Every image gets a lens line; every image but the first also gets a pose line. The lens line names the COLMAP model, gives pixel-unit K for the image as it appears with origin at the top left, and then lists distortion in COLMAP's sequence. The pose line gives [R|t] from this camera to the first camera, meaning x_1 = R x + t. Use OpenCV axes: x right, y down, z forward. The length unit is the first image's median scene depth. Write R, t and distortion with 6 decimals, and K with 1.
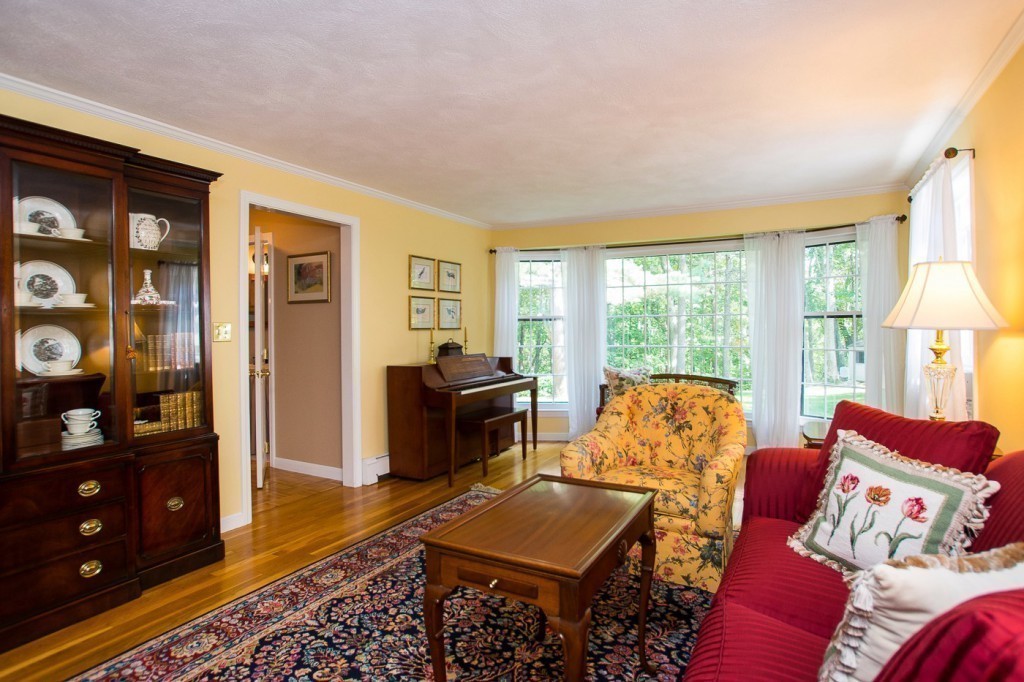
lens RADIAL K [[559.4, 0, 514.0], [0, 559.4, 333.6], [0, 0, 1]] dist [-0.003186, 0.000094]
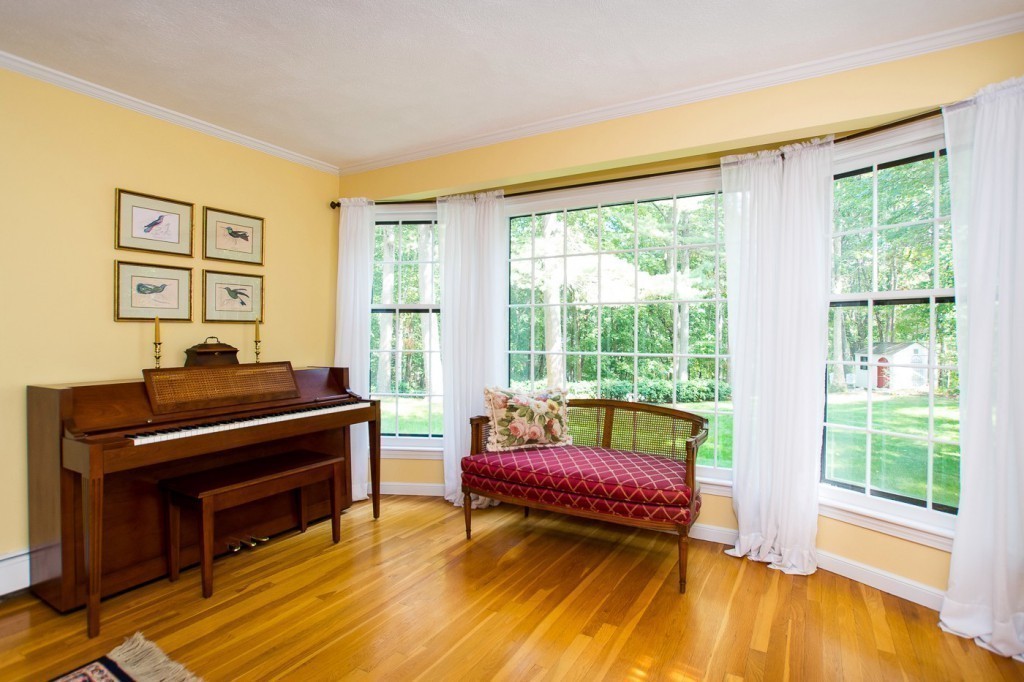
lens RADIAL K [[527.3, 0, 509.0], [0, 527.3, 343.6], [0, 0, 1]] dist [-0.000462, 0.001491]
pose [[0.999023, 0.010281, -0.042983, 0.215520], [-0.009869, 0.999903, 0.009801, 0.007065], [0.043079, -0.009367, 0.999028, 0.441941]]
